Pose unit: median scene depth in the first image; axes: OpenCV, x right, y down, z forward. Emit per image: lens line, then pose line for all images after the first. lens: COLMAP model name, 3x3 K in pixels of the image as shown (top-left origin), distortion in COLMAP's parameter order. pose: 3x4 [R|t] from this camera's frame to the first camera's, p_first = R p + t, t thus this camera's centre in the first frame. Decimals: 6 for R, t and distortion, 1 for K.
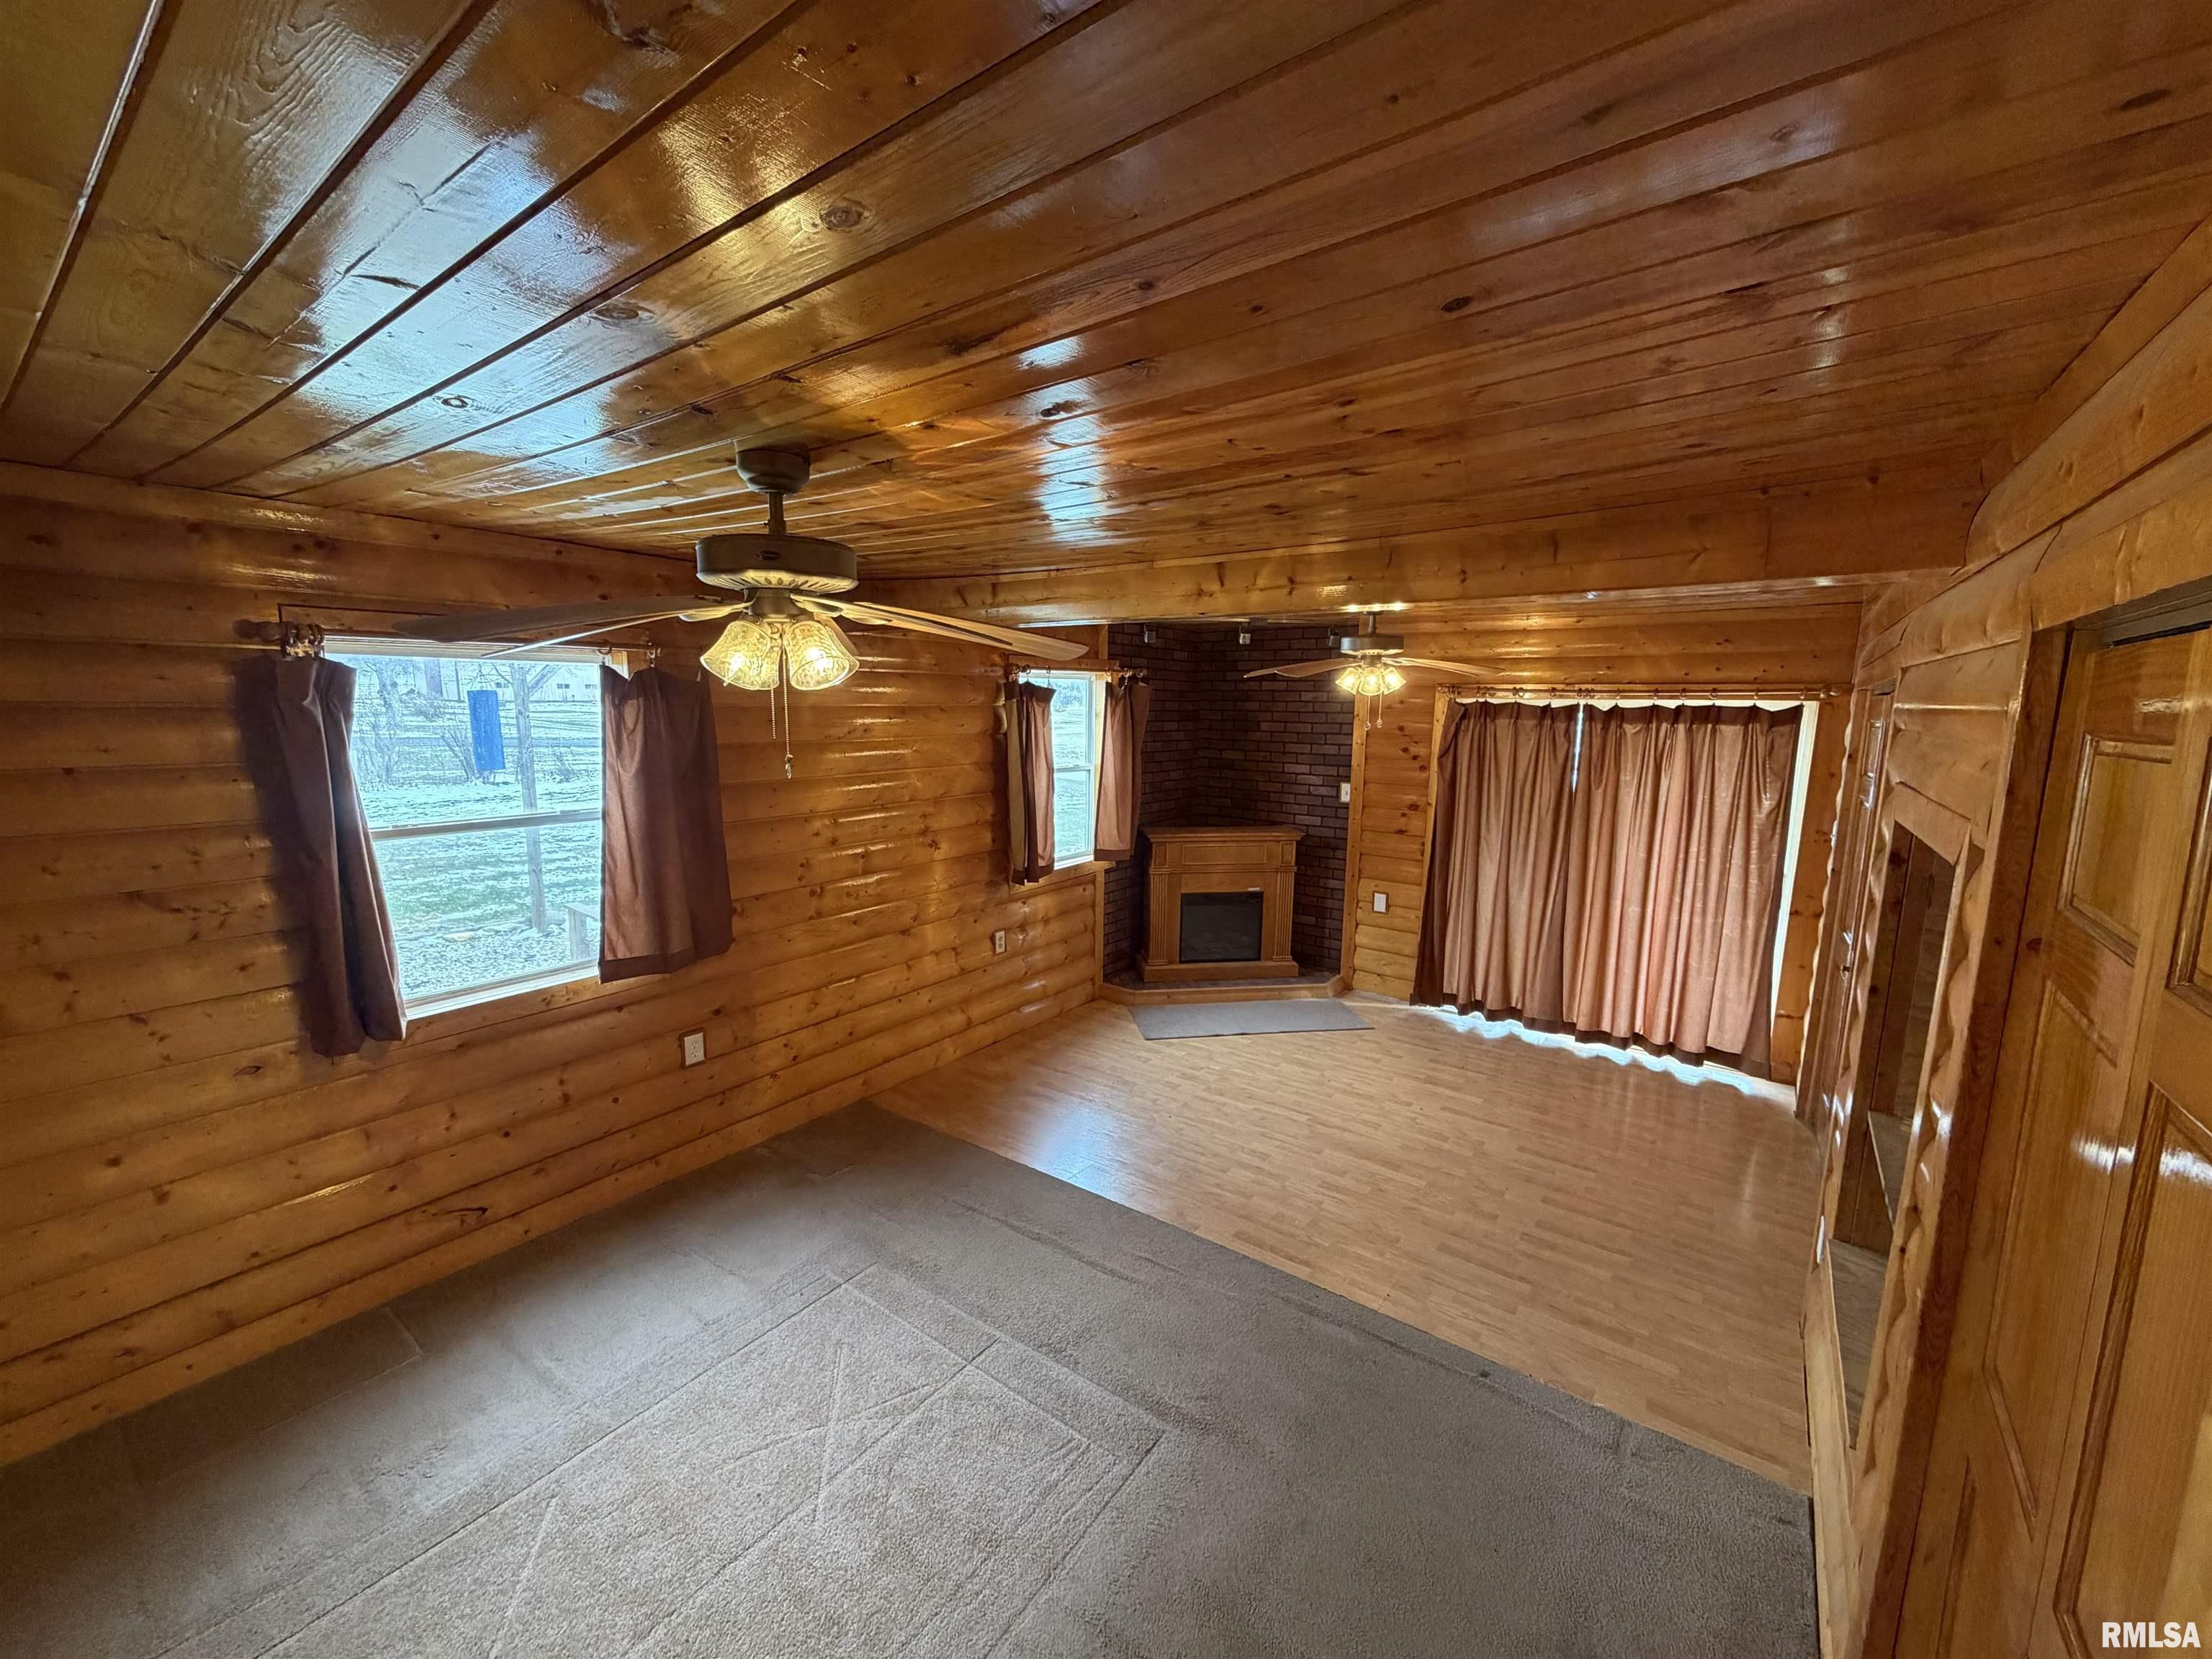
lens RADIAL K [[879.2, 0, 1099.2], [0, 879.2, 833.5], [0, 0, 1]] dist [-0.000247, -0.000233]
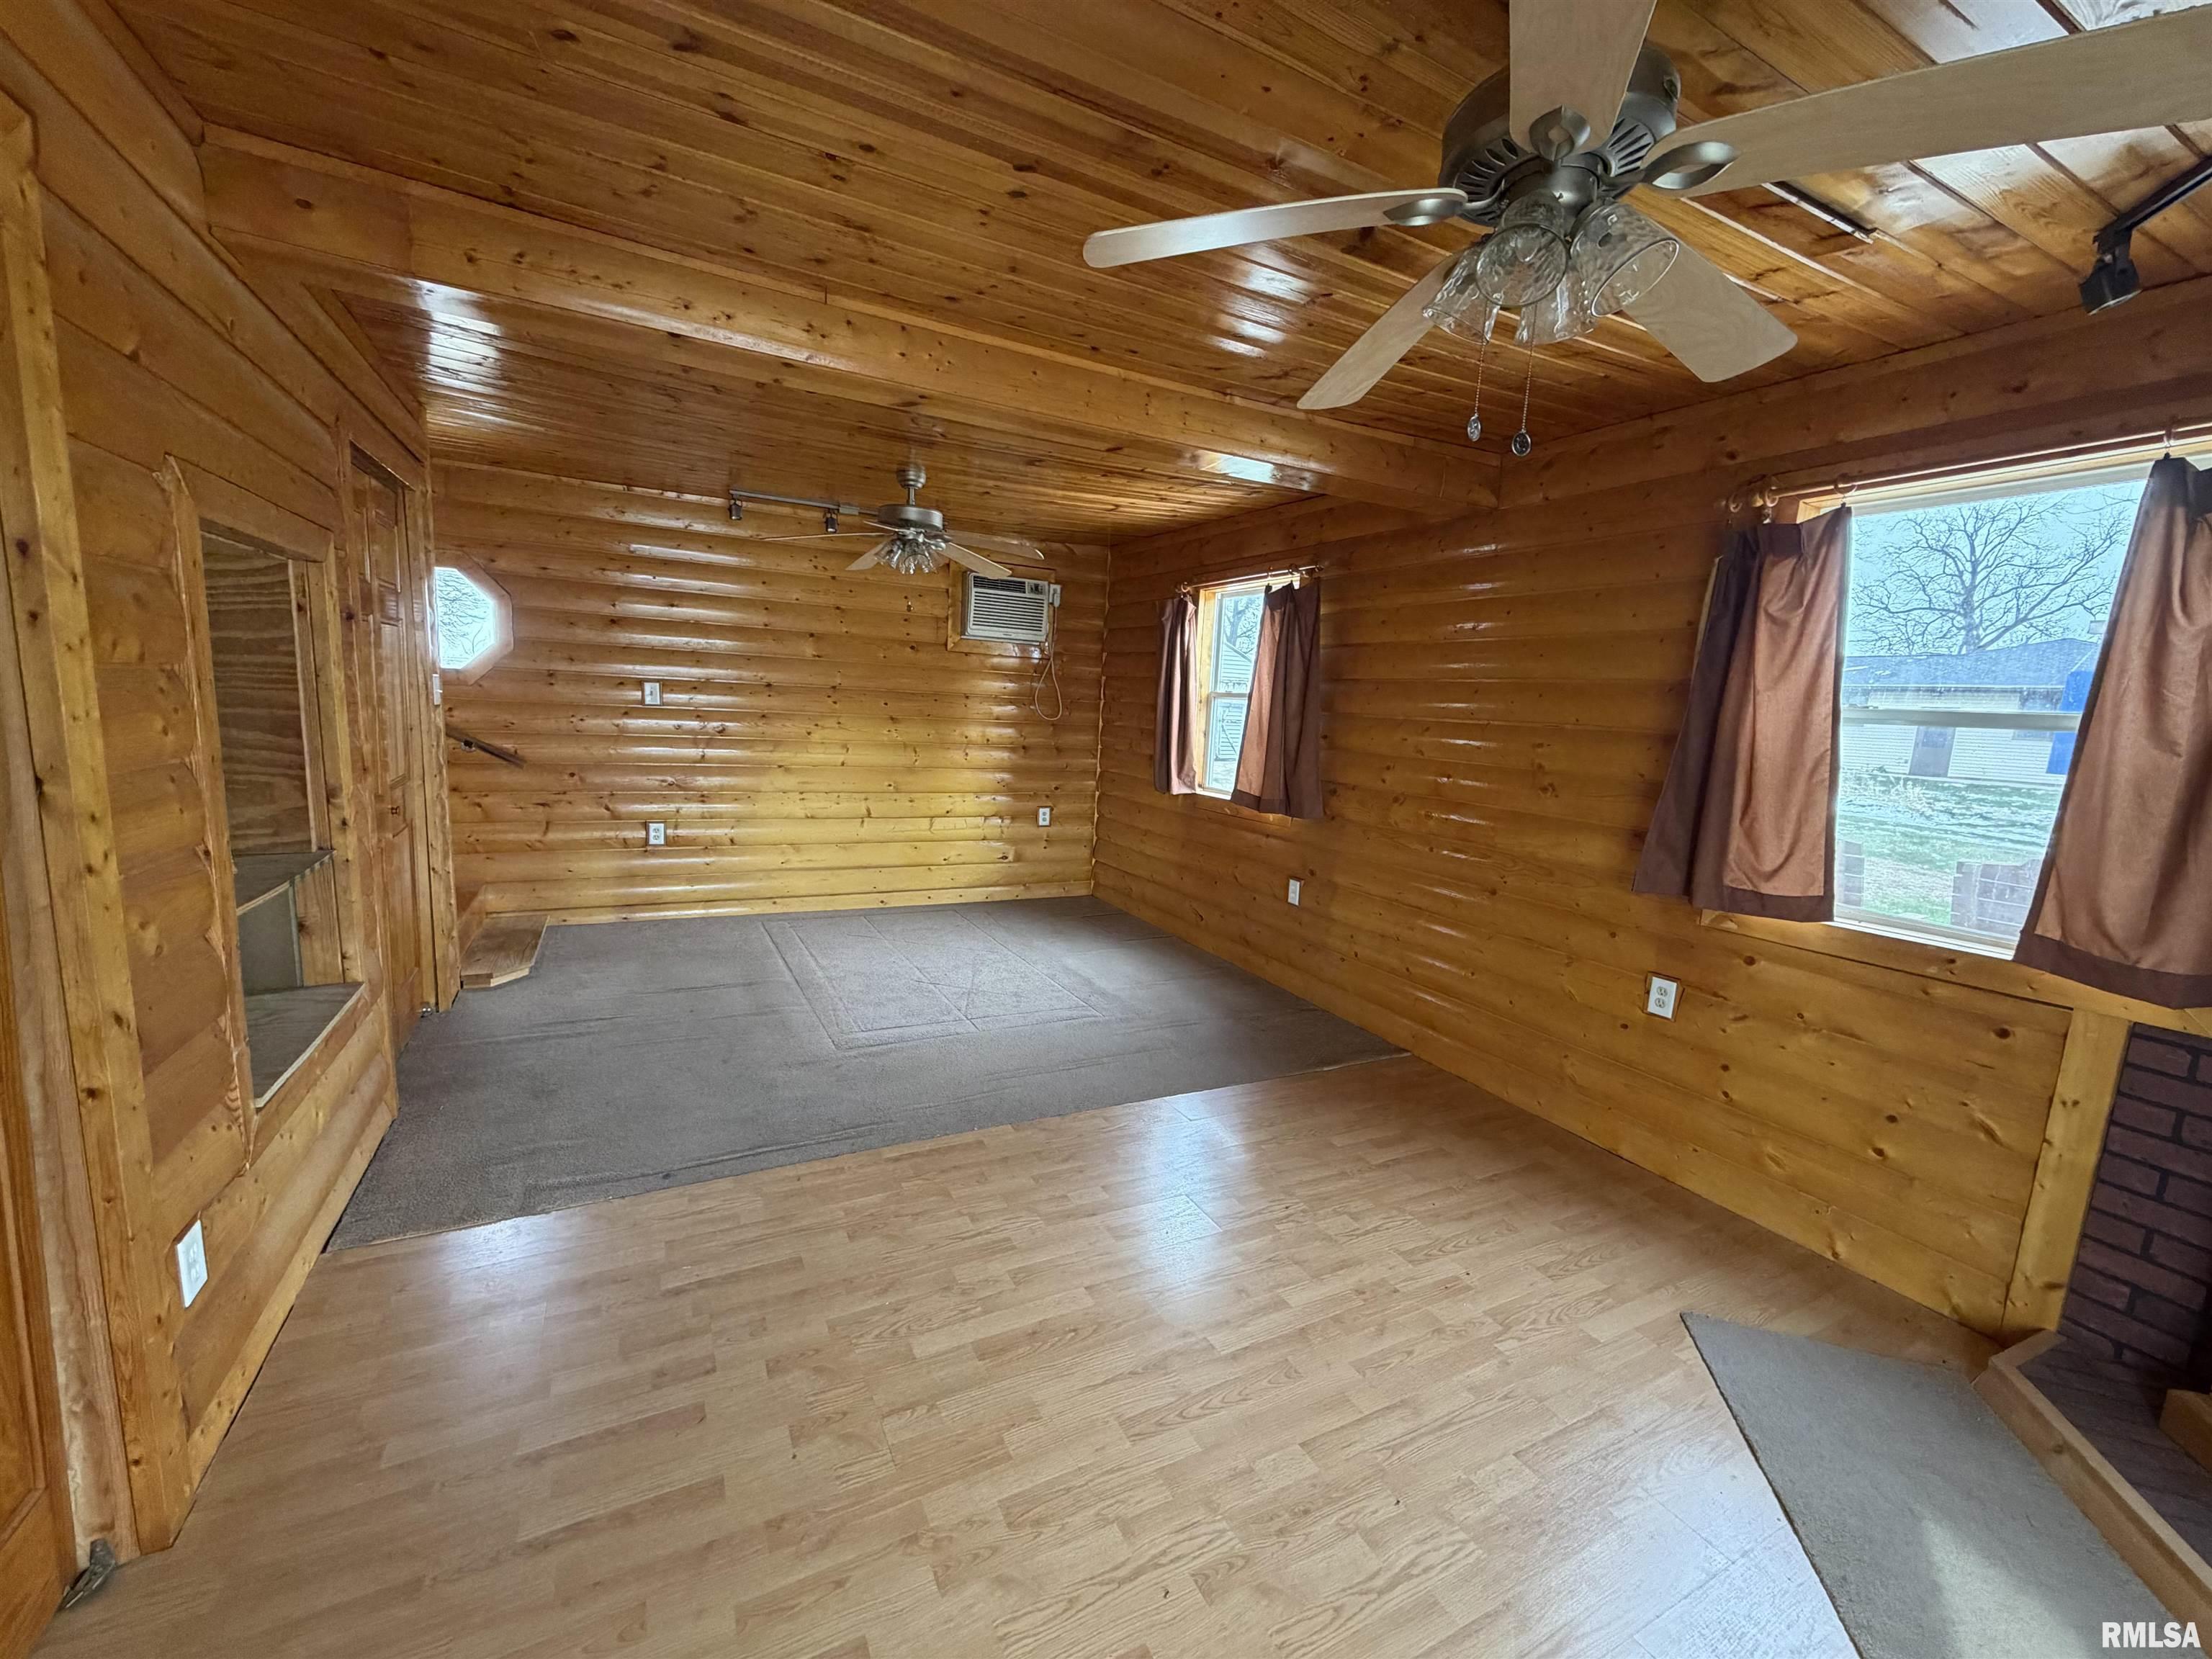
lens RADIAL K [[879.2, 0, 1099.2], [0, 879.2, 833.5], [0, 0, 1]] dist [-0.000247, -0.000233]
pose [[-0.427860, 0.100035, -0.898292, 0.767438], [-0.197060, 0.959623, 0.200725, -0.030983], [0.882102, 0.262900, -0.390872, 1.219983]]
